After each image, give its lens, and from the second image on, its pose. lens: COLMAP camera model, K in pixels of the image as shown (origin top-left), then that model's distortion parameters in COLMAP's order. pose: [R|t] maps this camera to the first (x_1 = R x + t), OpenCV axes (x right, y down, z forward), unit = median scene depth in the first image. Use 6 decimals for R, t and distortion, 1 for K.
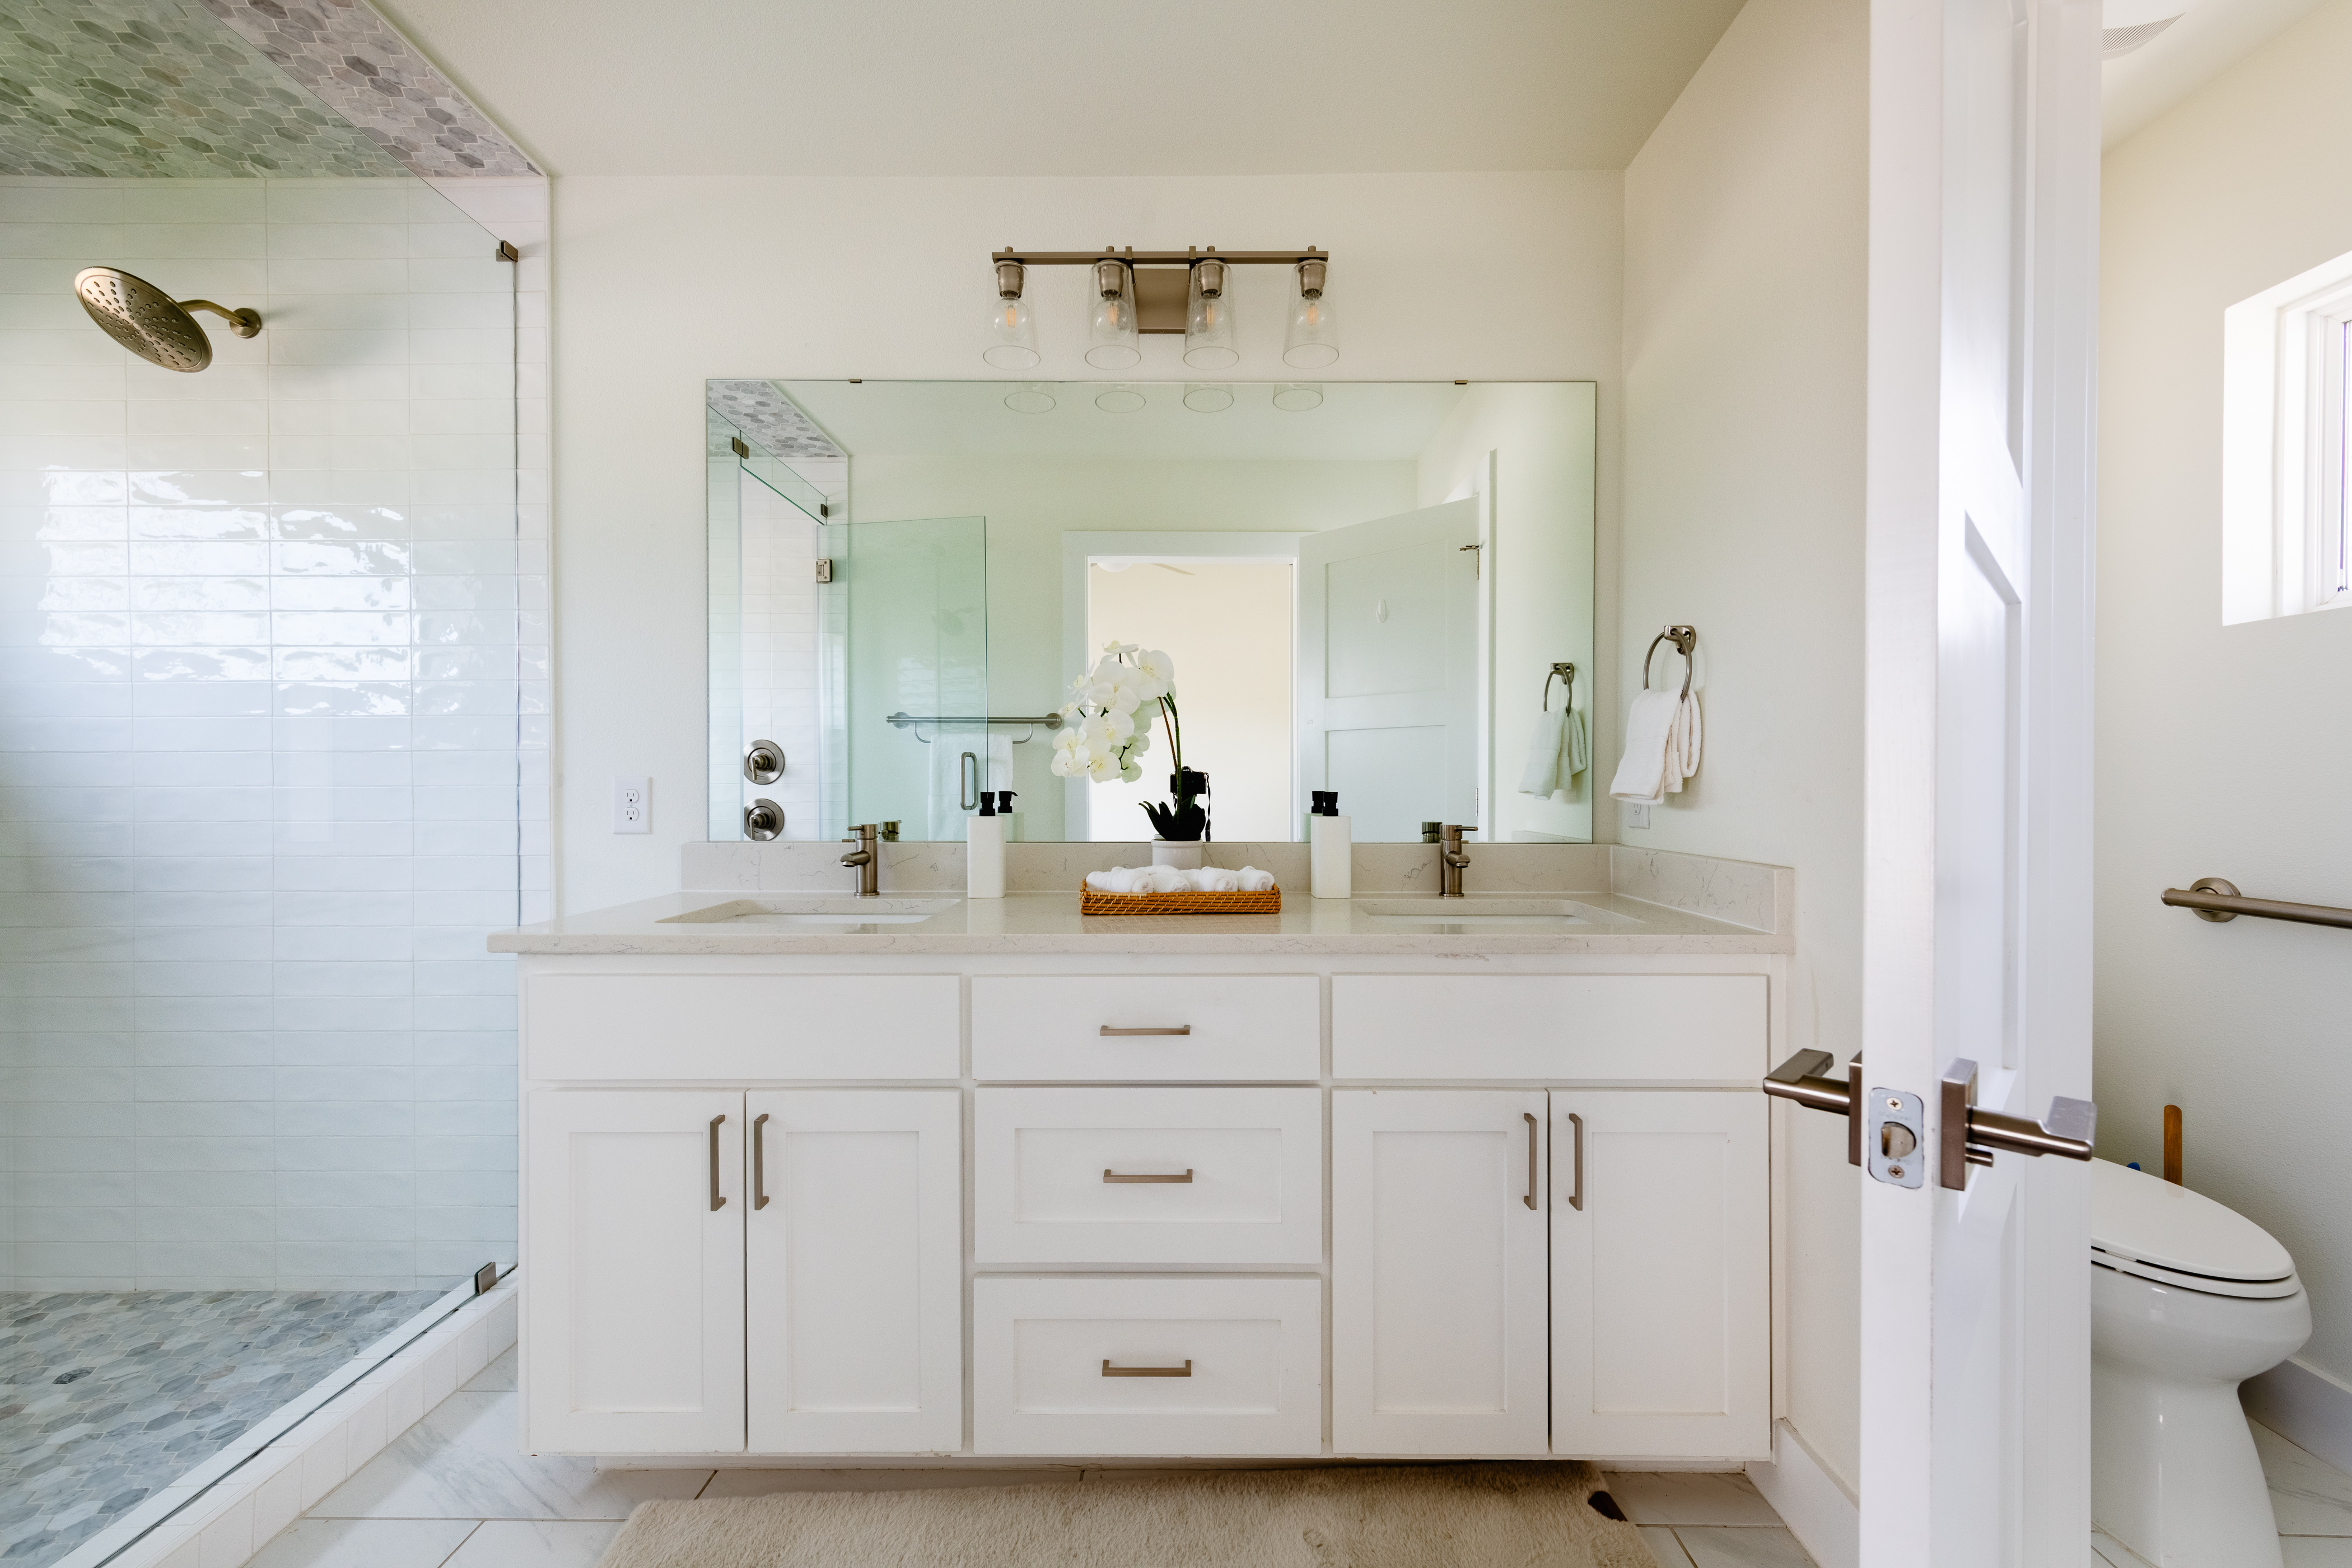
lens RADIAL K [[938.9, 0, 1176.0], [0, 938.9, 784.0], [0, 0, 1]] dist [-0.000100, -0.000025]
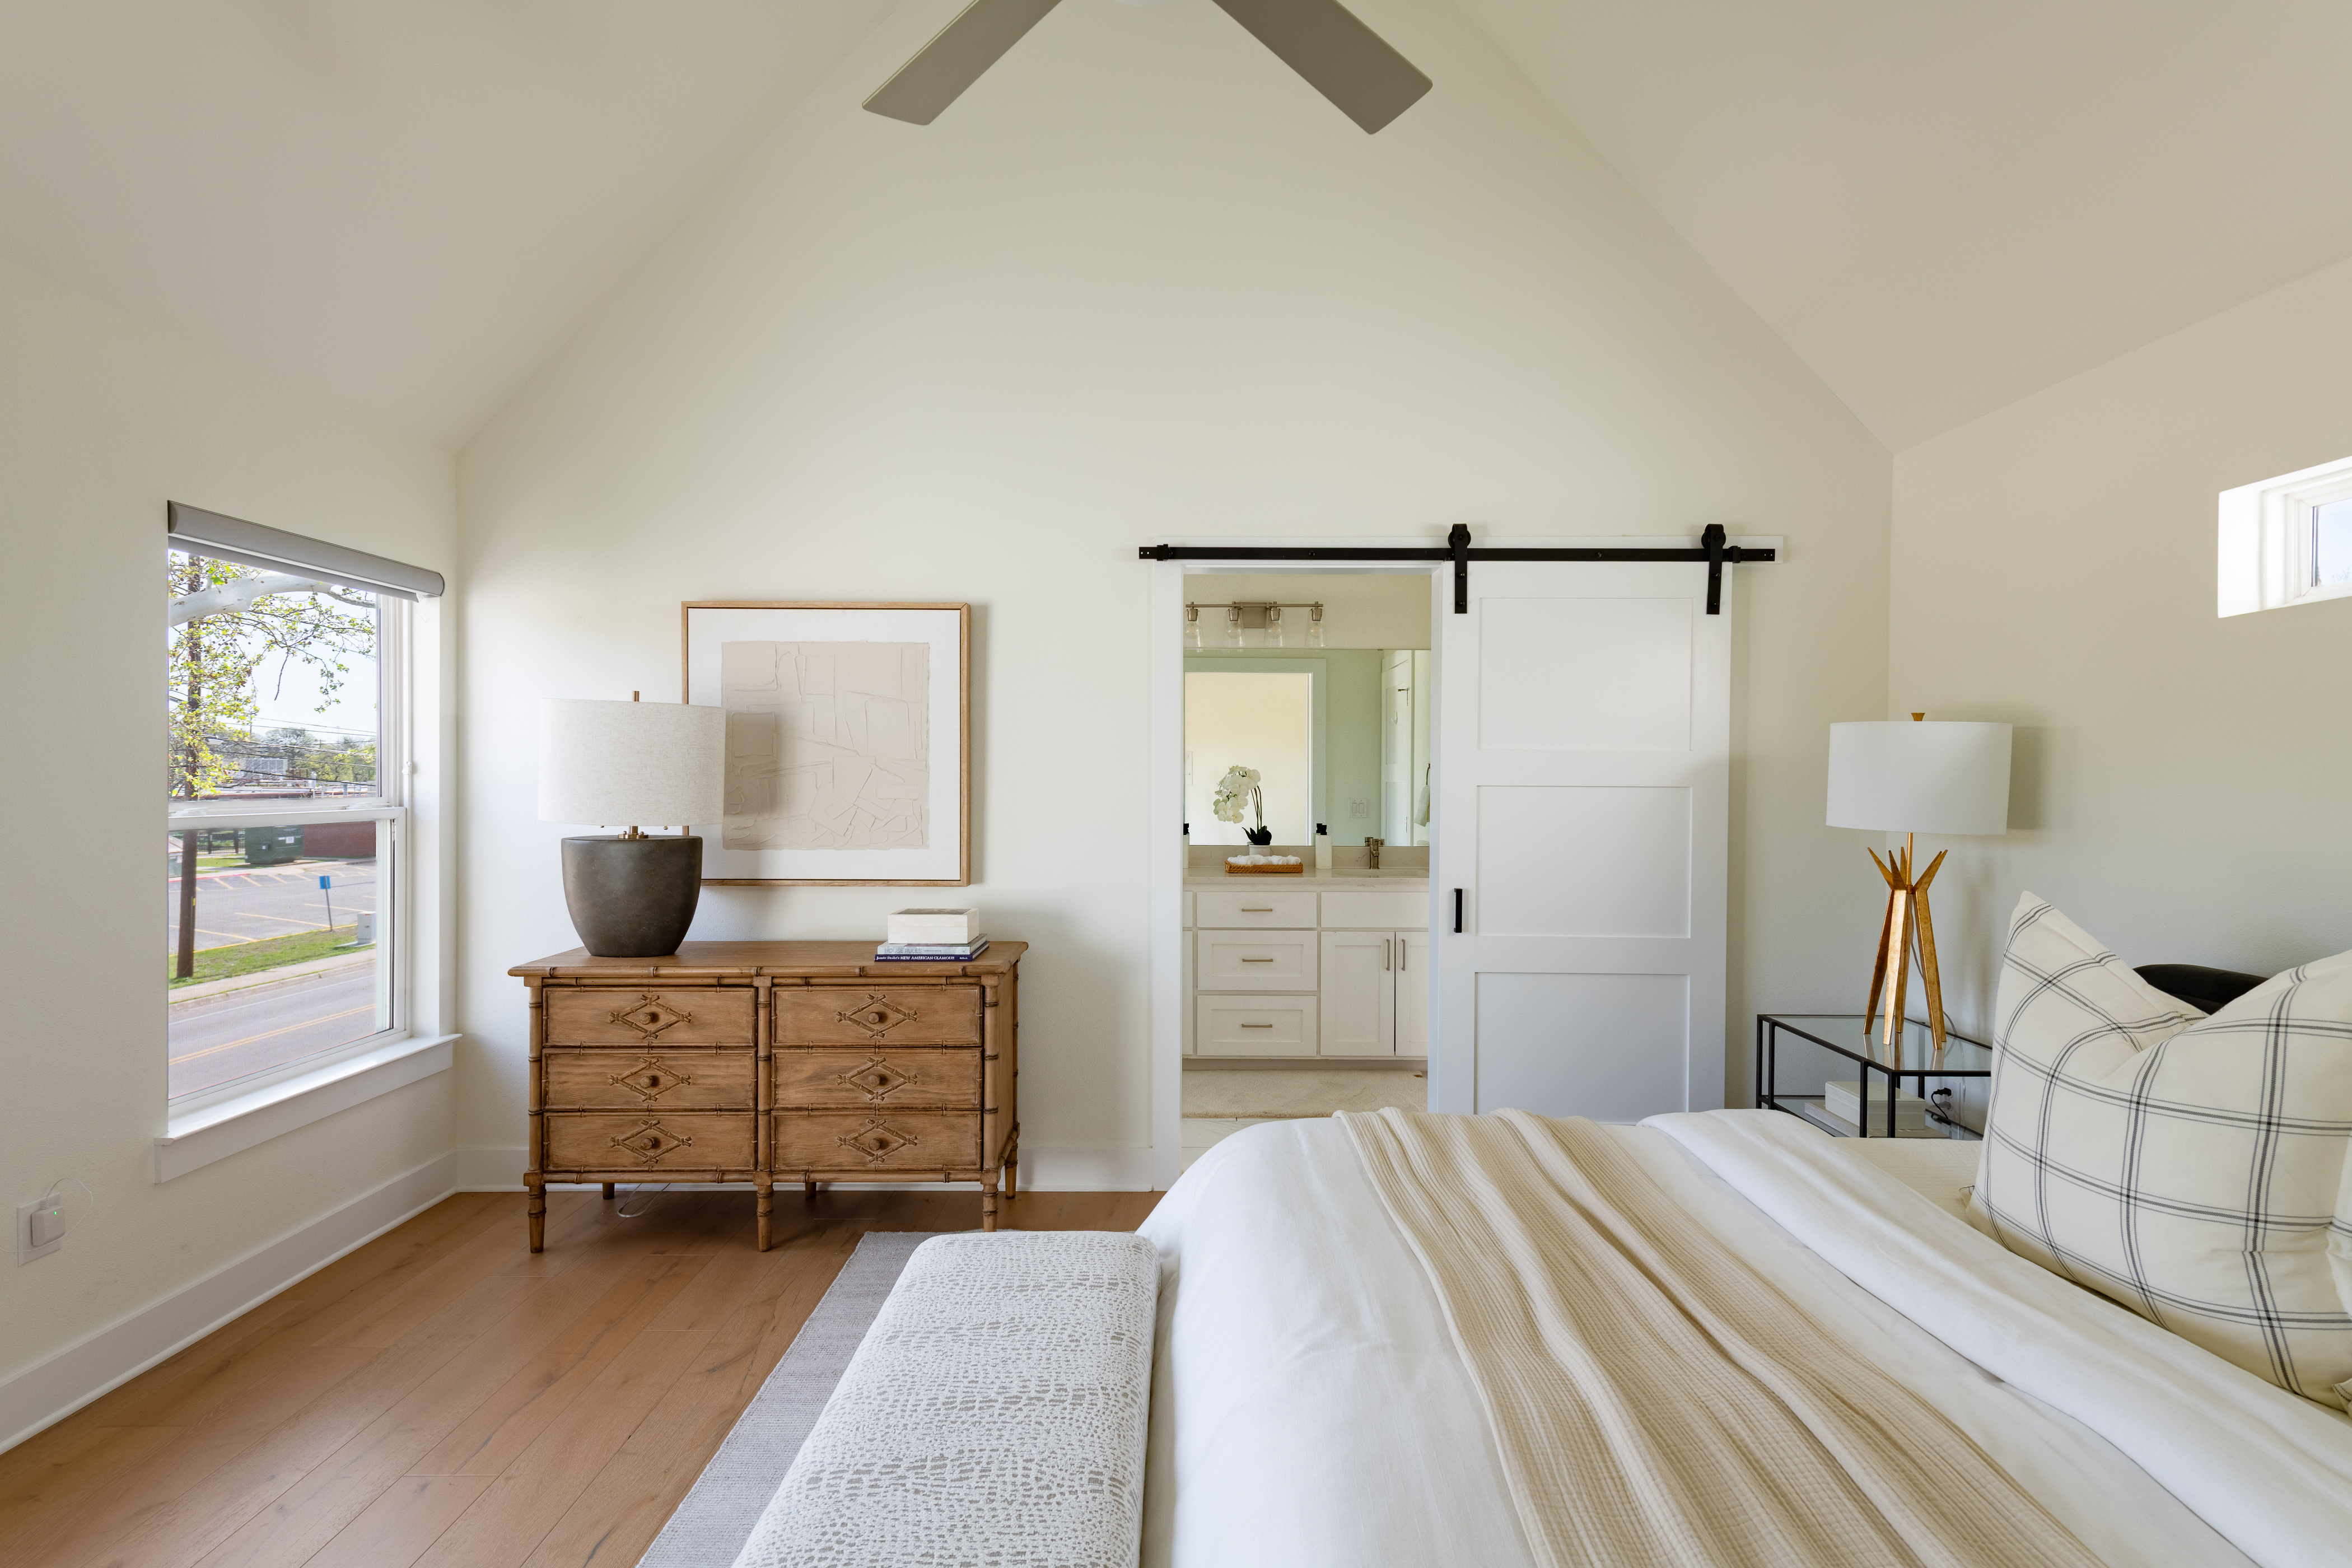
lens RADIAL K [[1045.9, 0, 1176.0], [0, 1045.9, 784.0], [0, 0, 1]] dist [0.021301, -0.011038]
pose [[0.999970, 0.003331, -0.006943, -0.214158], [-0.003272, 0.999959, 0.008447, -0.128313], [0.006971, -0.008424, 0.999940, -1.835020]]
